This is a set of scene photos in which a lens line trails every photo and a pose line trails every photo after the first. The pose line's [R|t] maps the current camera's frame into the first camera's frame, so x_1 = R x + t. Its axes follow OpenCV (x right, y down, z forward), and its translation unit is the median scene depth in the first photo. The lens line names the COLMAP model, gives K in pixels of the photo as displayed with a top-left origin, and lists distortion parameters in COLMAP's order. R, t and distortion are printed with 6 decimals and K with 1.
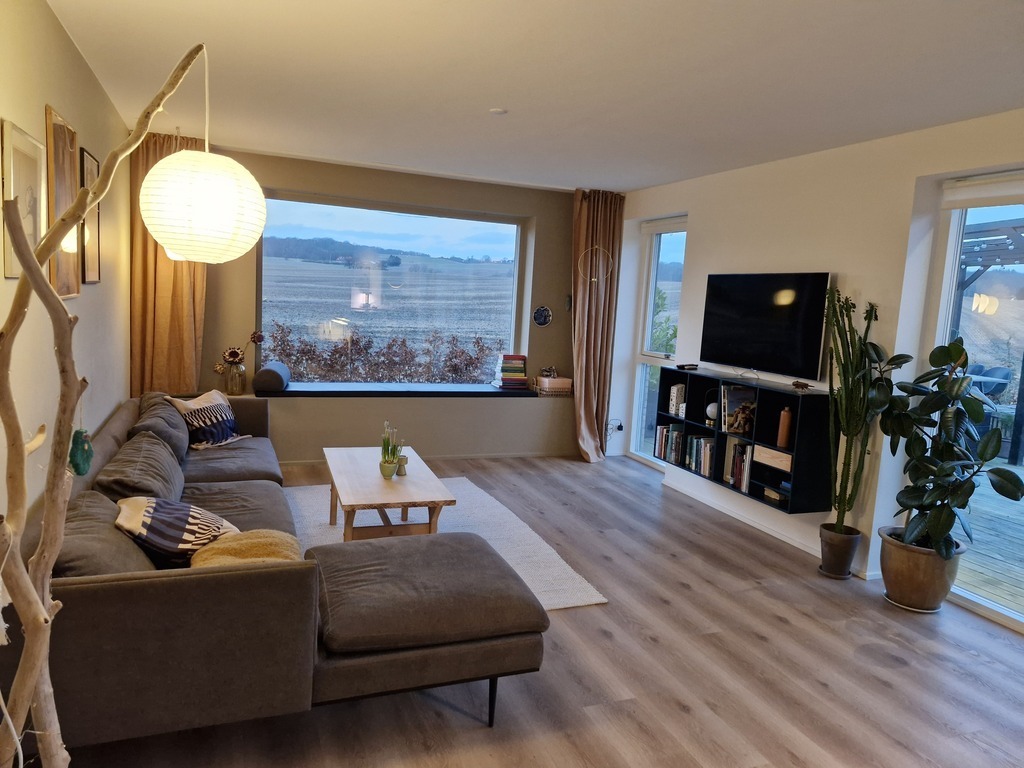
lens RADIAL K [[710.0, 0, 518.2], [0, 710.0, 373.1], [0, 0, 1]] dist [0.093956, -0.104016]
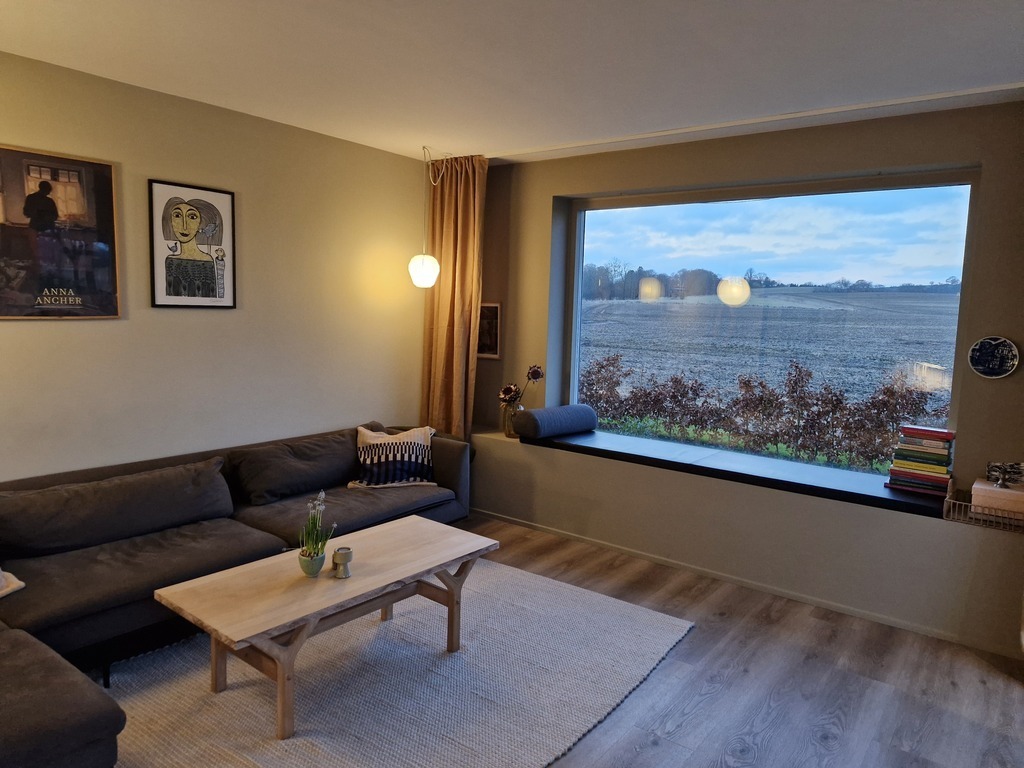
lens RADIAL K [[710.0, 0, 518.2], [0, 710.0, 373.1], [0, 0, 1]] dist [0.093956, -0.104016]
pose [[0.516683, 0.041266, -0.855182, 0.508697], [-0.093088, 0.995624, -0.008199, -0.059767], [0.851101, 0.083844, 0.518264, 0.800065]]
